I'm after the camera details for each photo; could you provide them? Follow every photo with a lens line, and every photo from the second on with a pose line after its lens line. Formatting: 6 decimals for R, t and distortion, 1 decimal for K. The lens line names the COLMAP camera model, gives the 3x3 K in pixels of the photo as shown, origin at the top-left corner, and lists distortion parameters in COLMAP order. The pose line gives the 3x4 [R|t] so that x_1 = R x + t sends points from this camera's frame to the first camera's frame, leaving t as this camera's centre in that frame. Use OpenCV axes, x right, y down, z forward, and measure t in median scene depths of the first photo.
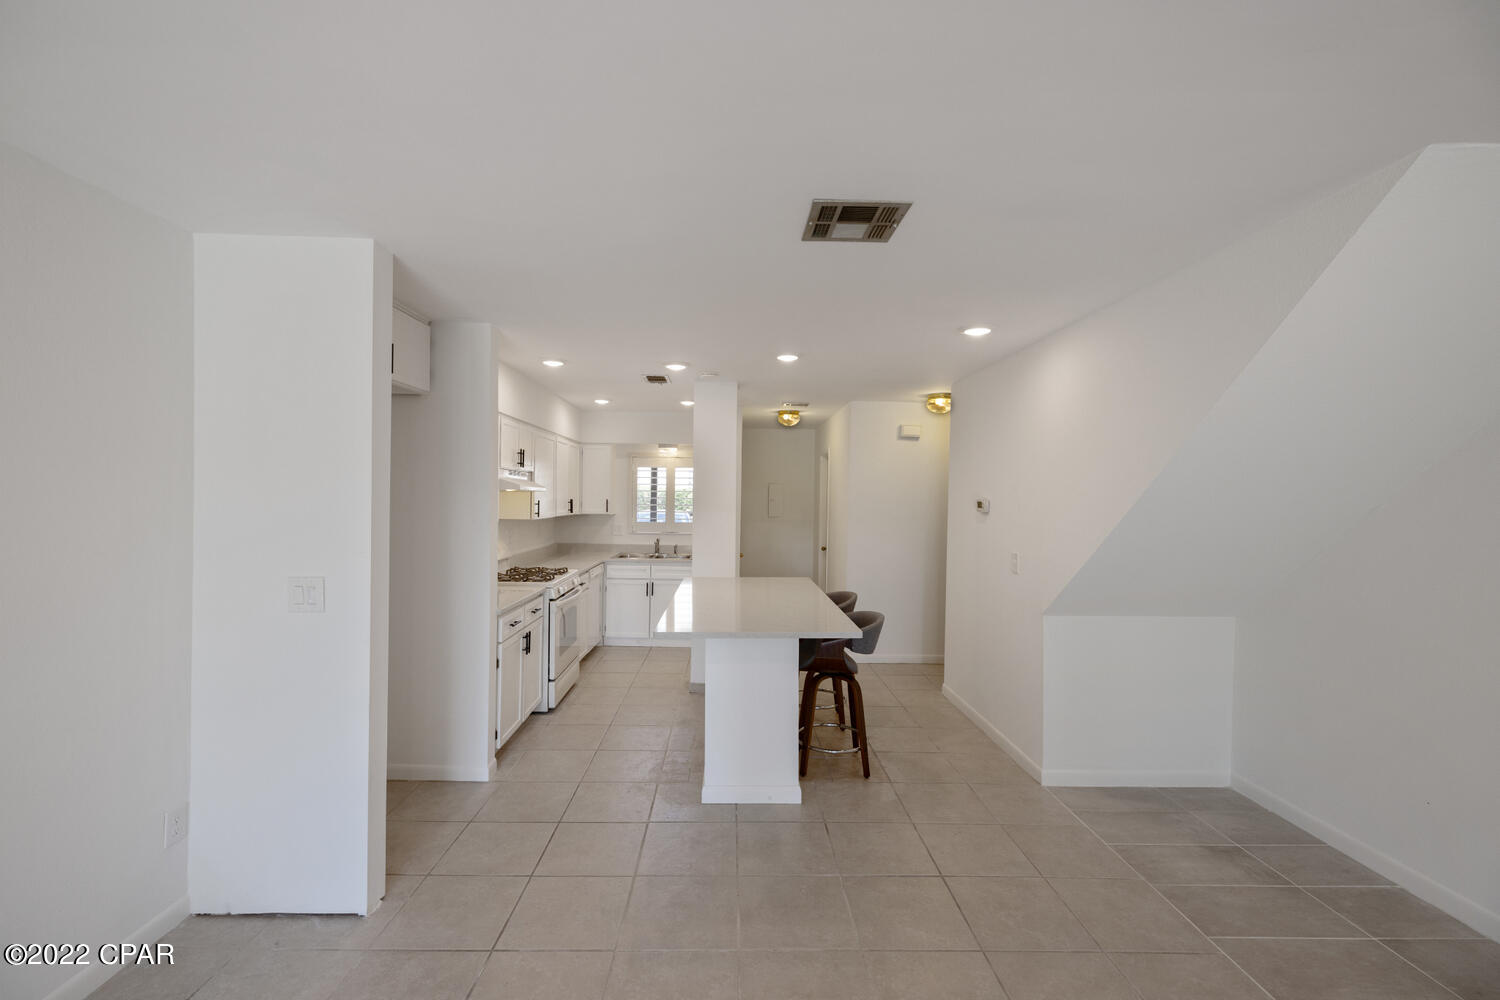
lens RADIAL K [[639.9, 0, 743.5], [0, 639.9, 515.1], [0, 0, 1]] dist [-0.001680, -0.000597]
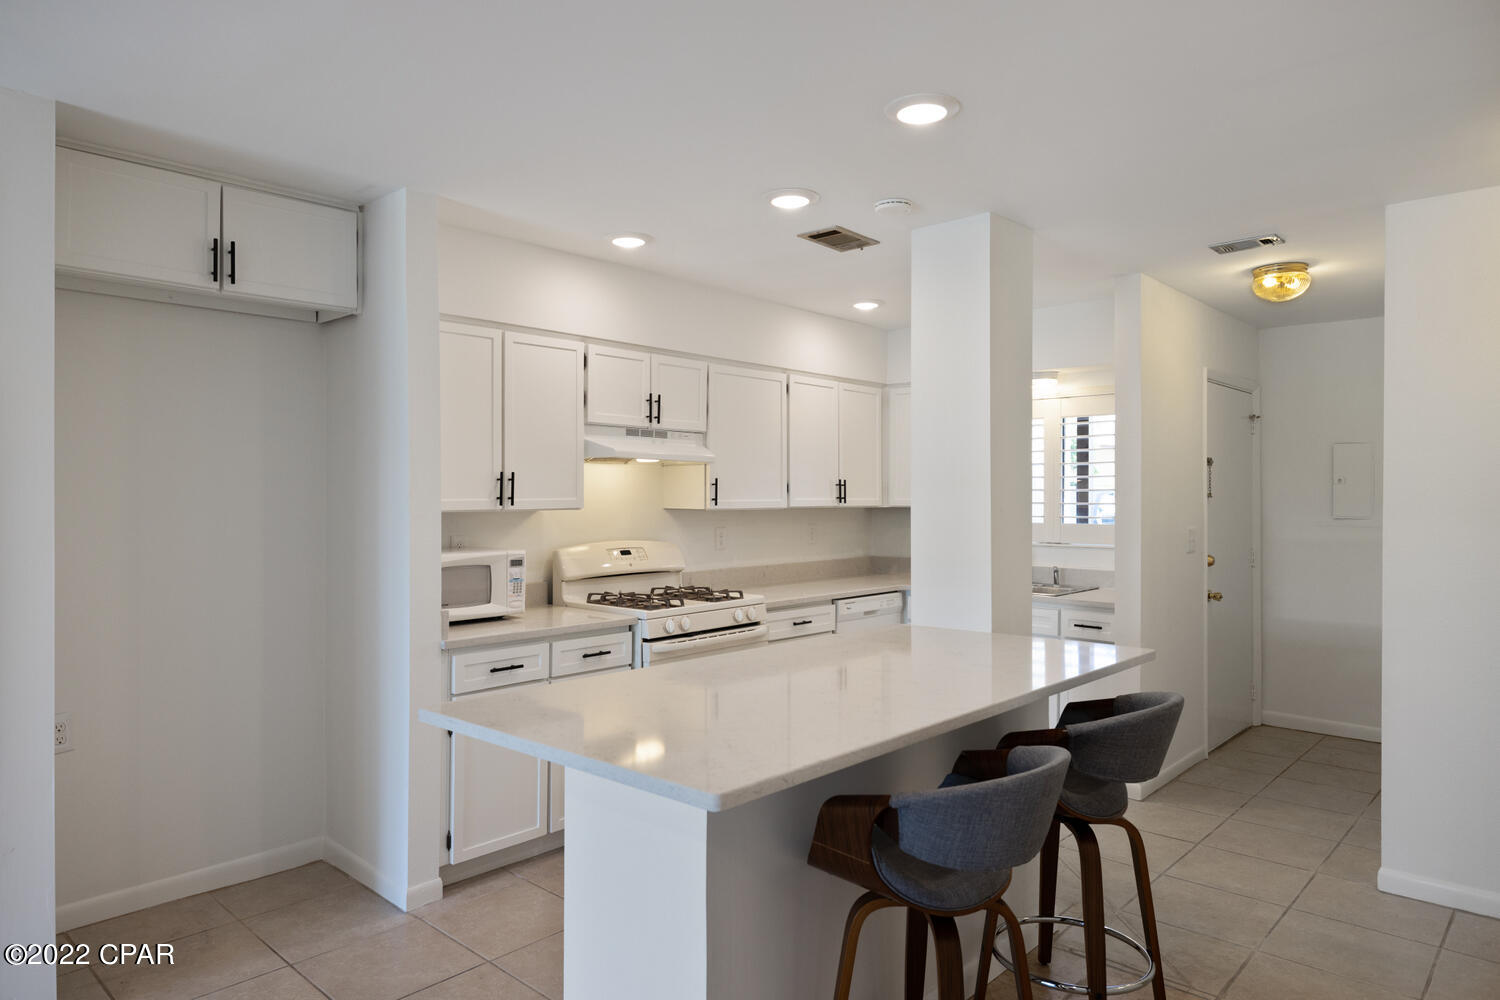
lens RADIAL K [[933.9, 0, 743.5], [0, 933.9, 500.1], [0, 0, 1]] dist [-0.005513, -0.001339]
pose [[0.707042, -0.006378, -0.707143, 0.260770], [-0.014352, 0.999624, -0.023366, 0.015018], [0.707026, 0.026670, 0.706685, 0.306357]]
